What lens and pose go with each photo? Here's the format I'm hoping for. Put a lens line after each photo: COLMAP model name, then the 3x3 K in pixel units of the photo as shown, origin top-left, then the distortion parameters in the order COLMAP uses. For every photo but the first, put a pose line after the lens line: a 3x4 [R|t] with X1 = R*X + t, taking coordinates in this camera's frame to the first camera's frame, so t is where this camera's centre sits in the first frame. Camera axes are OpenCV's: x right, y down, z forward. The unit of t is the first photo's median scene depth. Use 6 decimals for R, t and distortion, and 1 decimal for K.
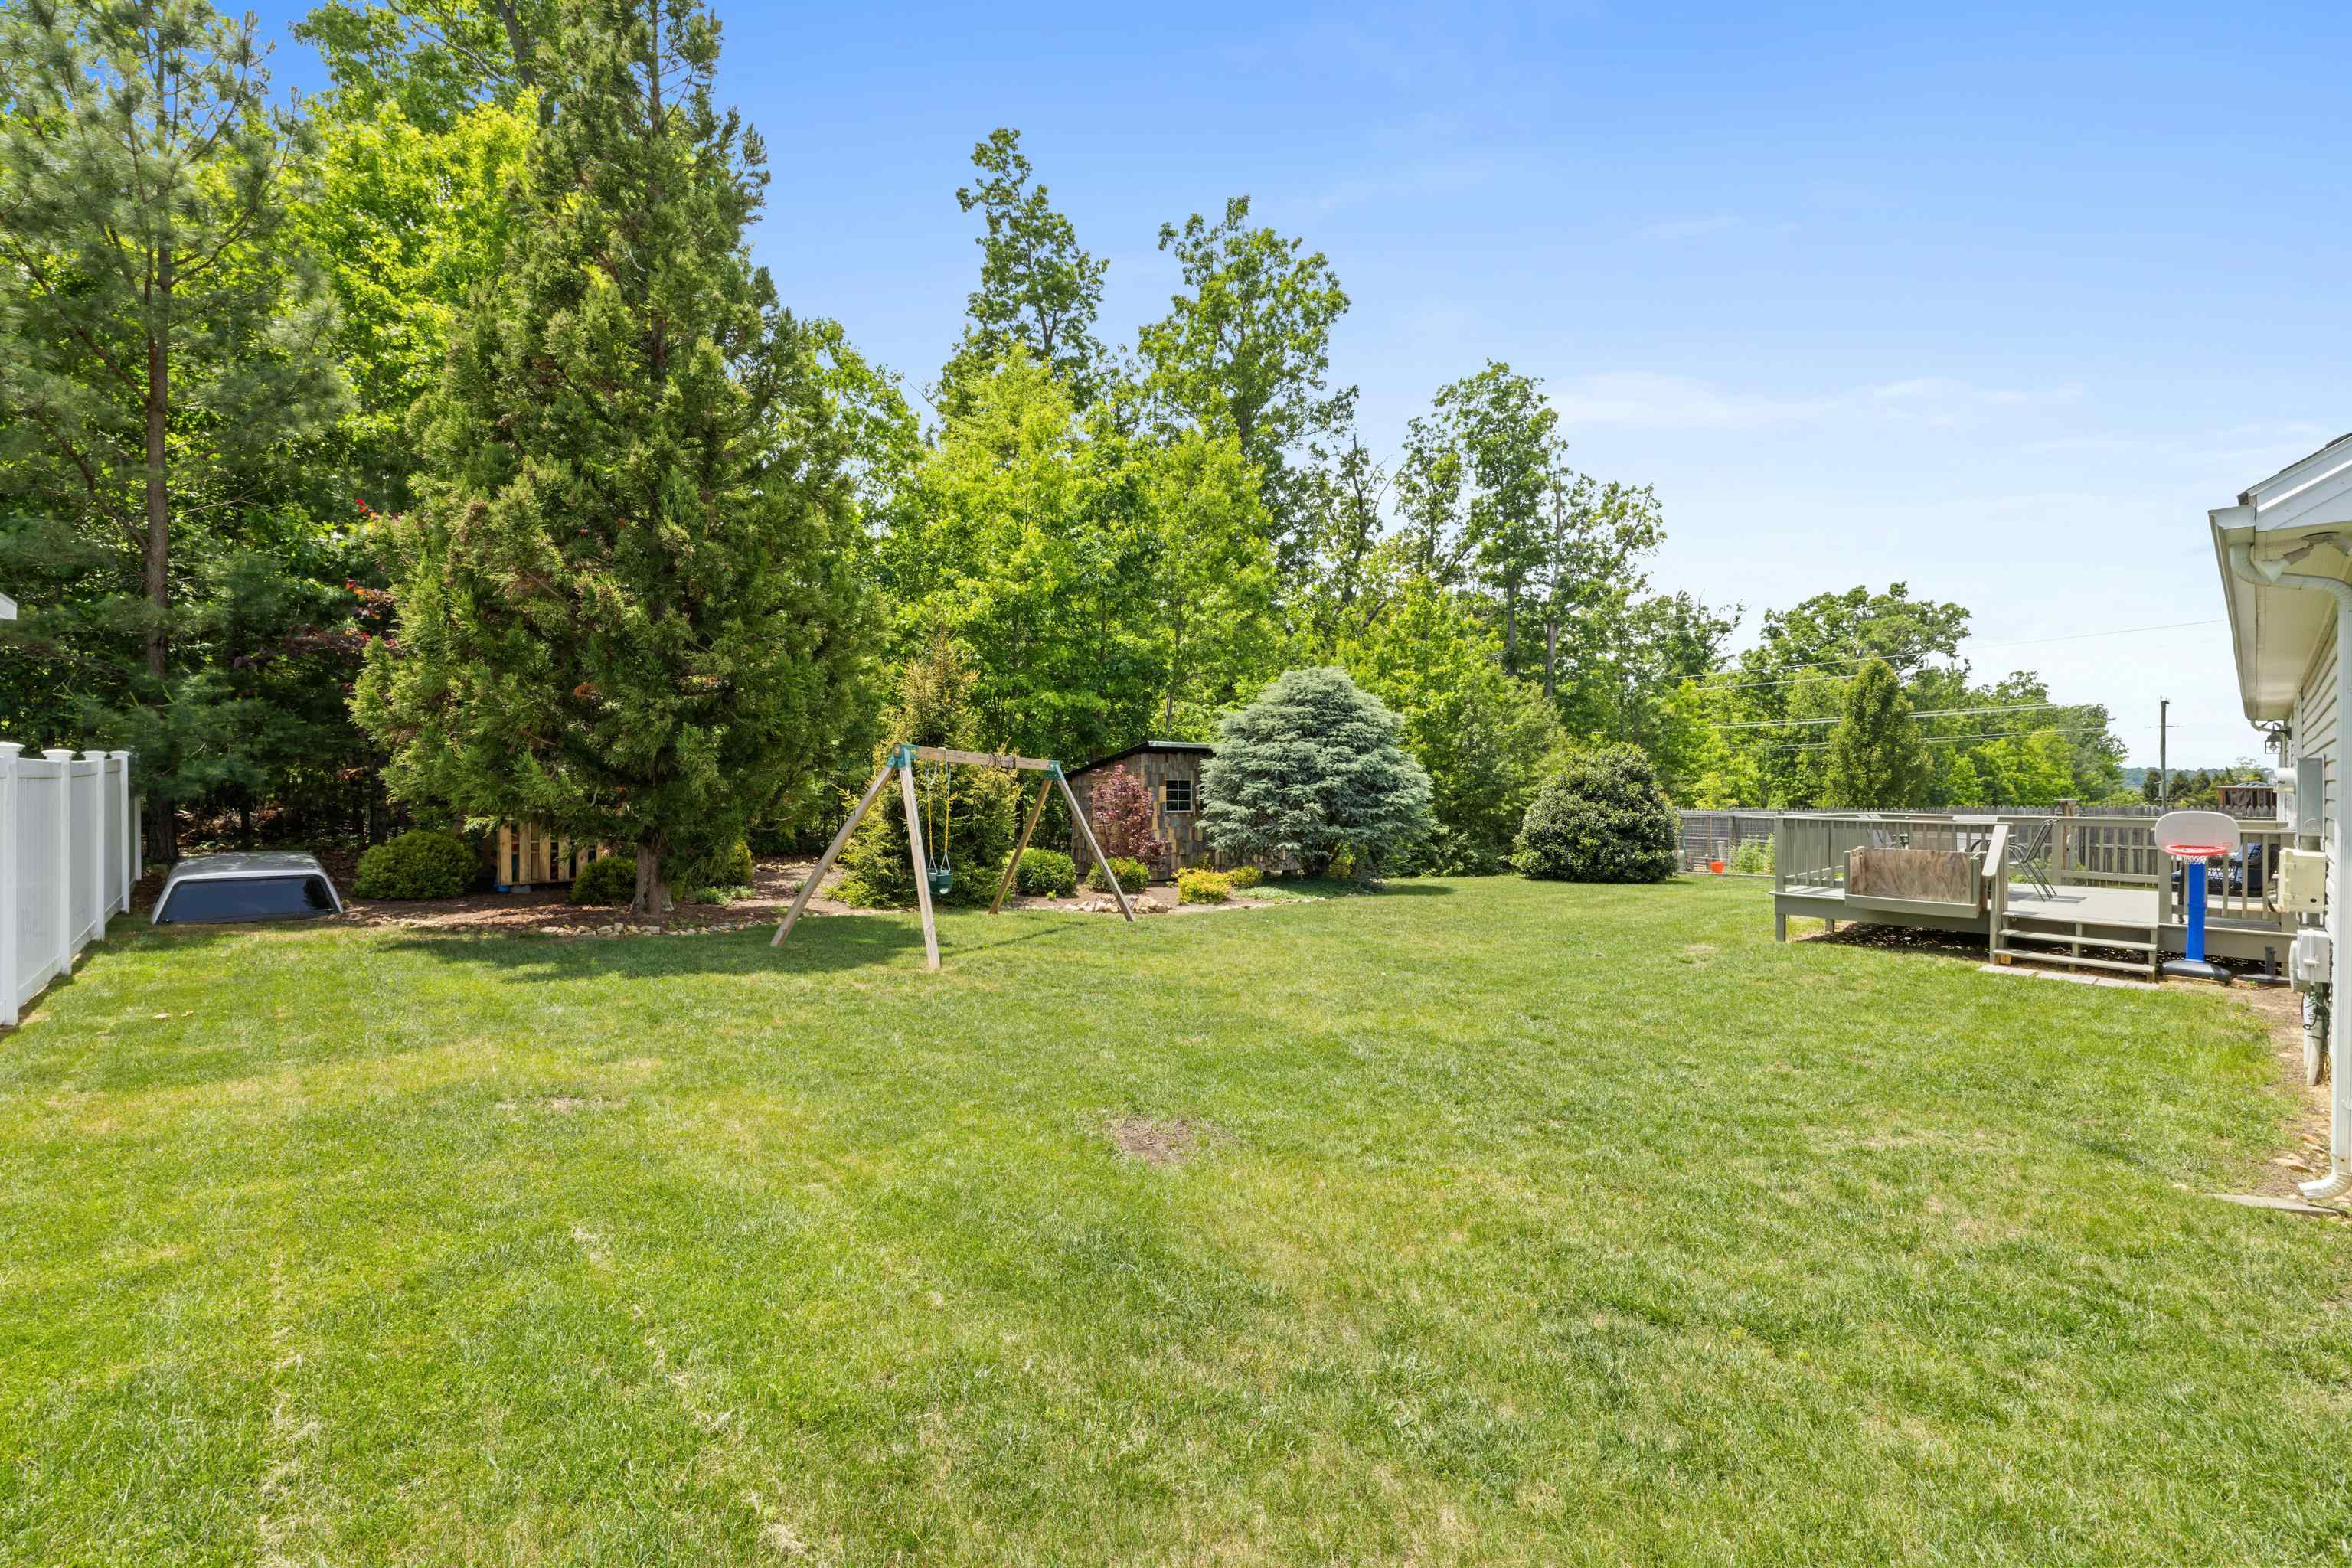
lens RADIAL K [[993.6, 0, 1181.5], [0, 993.6, 777.9], [0, 0, 1]] dist [0.001074, 0.000021]
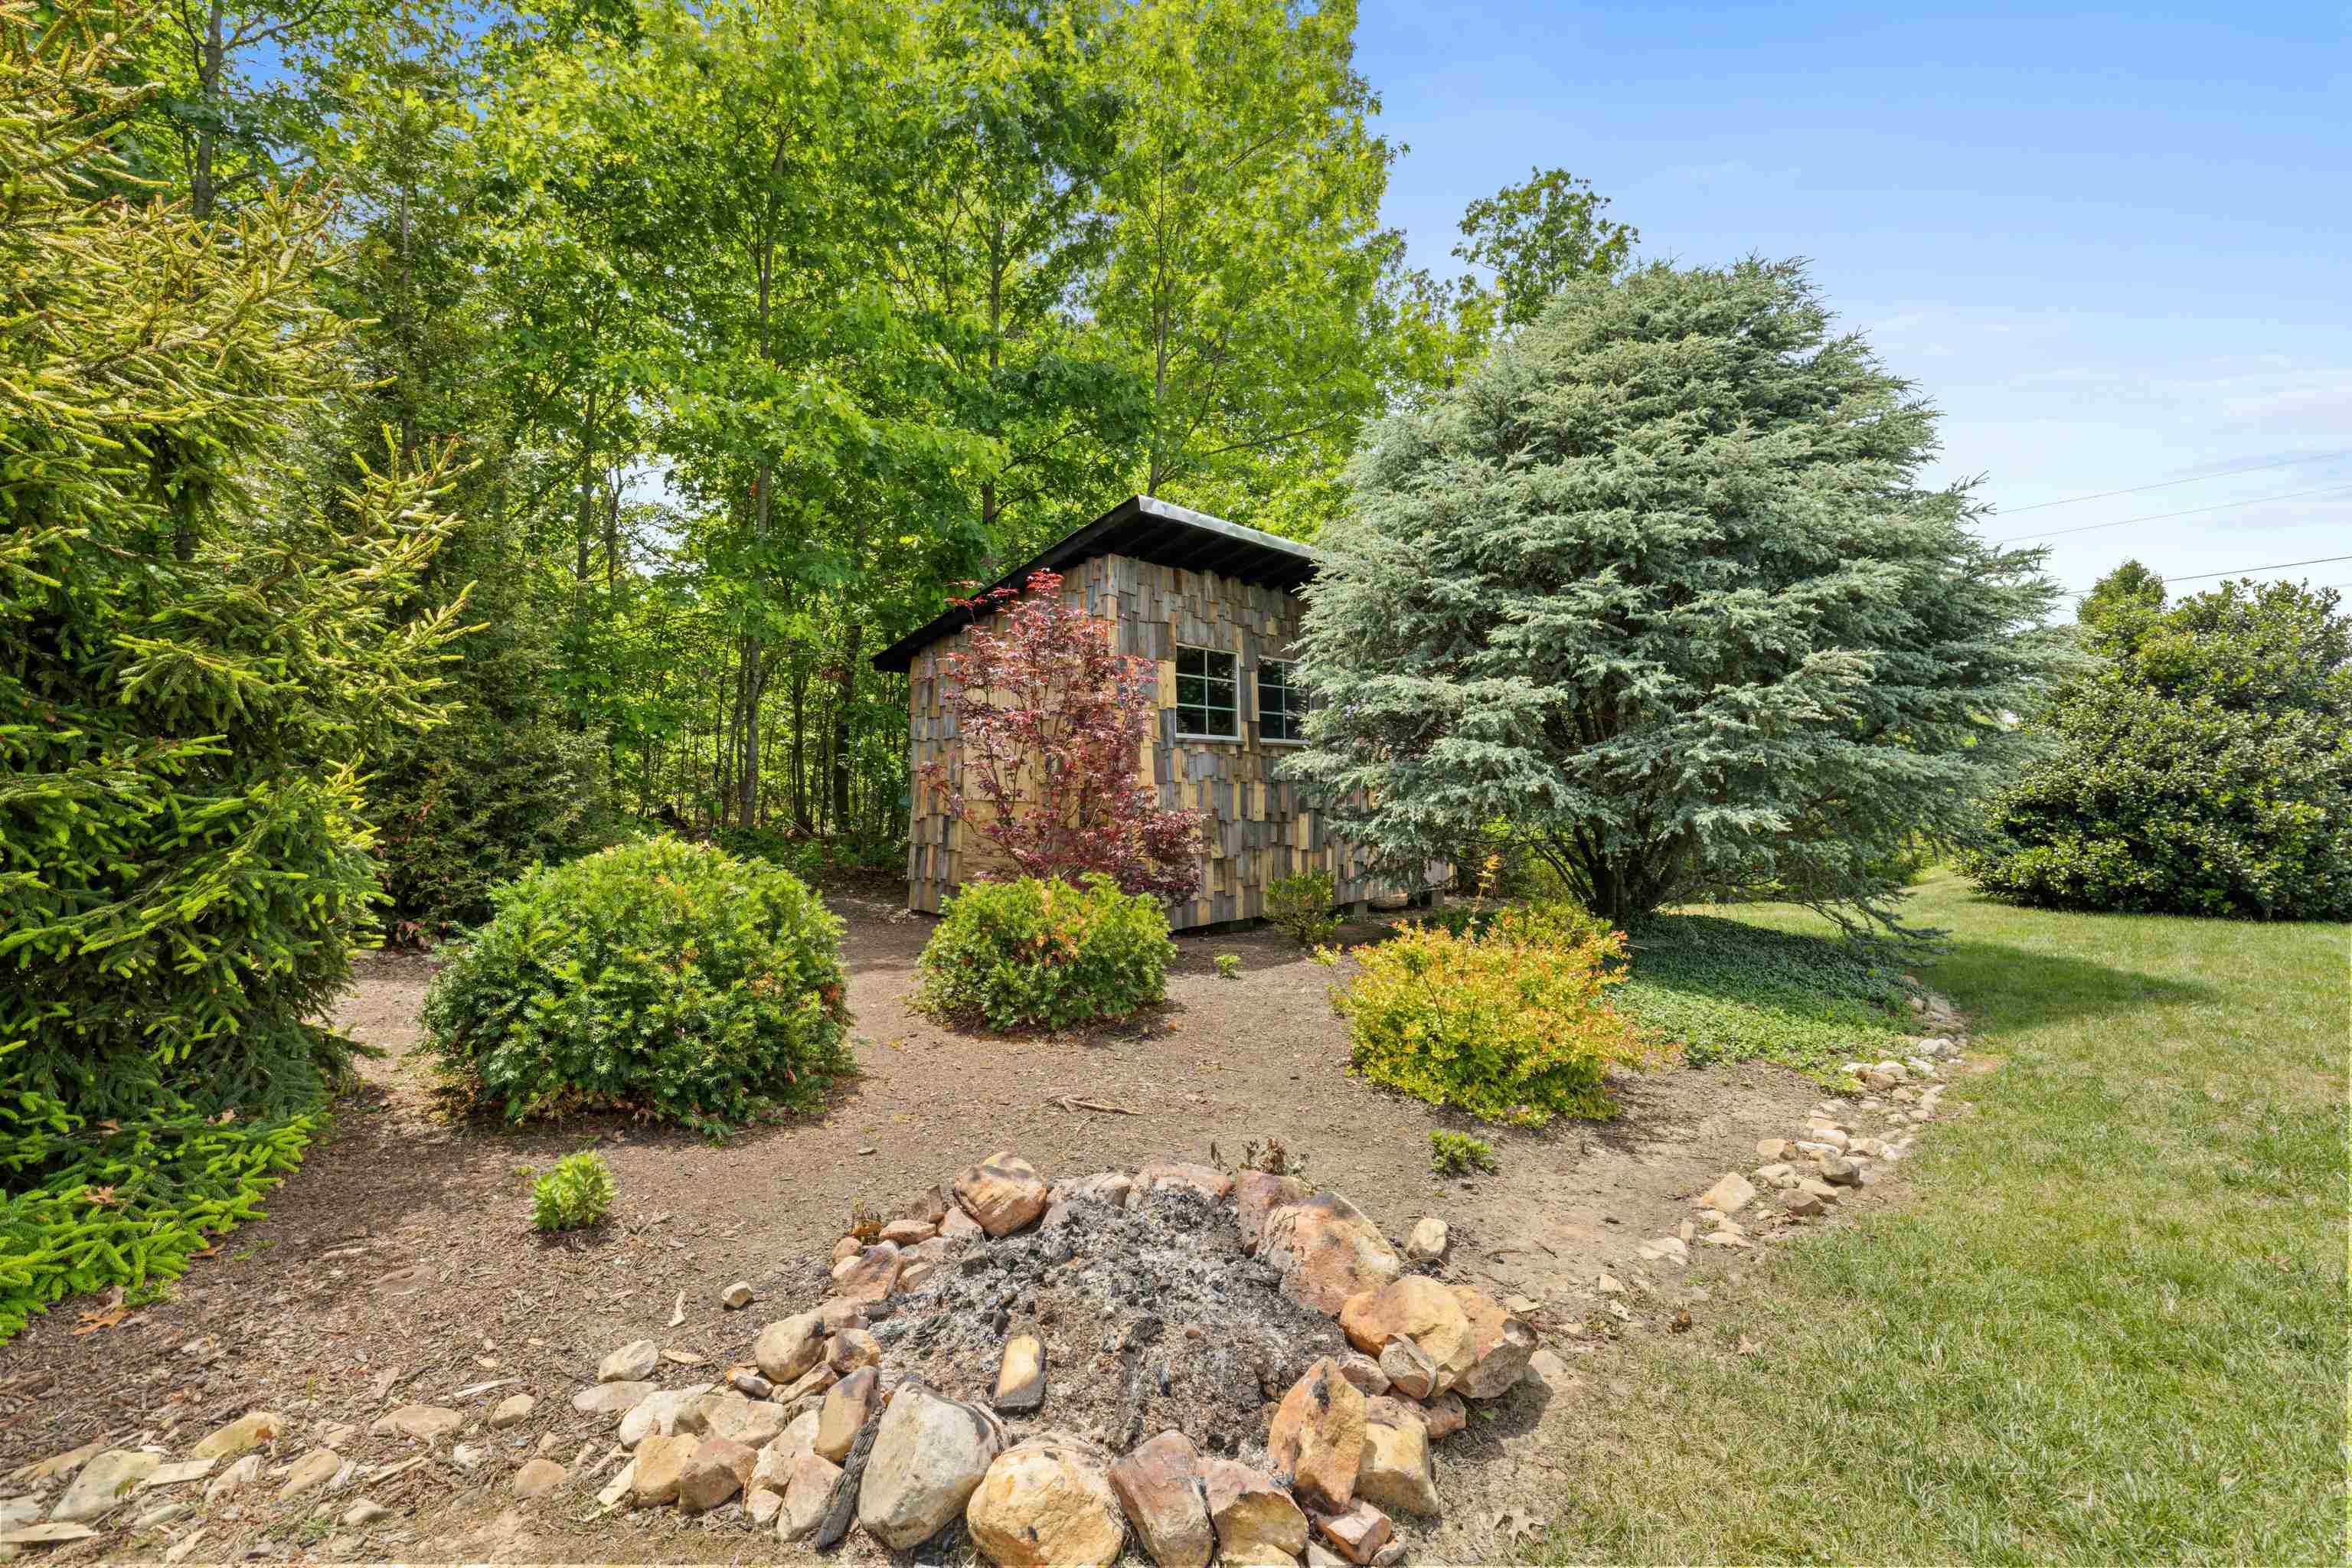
lens RADIAL K [[993.6, 0, 1181.5], [0, 993.6, 777.9], [0, 0, 1]] dist [0.001074, 0.000021]
pose [[0.994820, -0.001892, 0.101639, -0.050364], [0.001803, 0.999998, 0.000963, 0.050130], [-0.101641, -0.000775, 0.994821, 0.670021]]
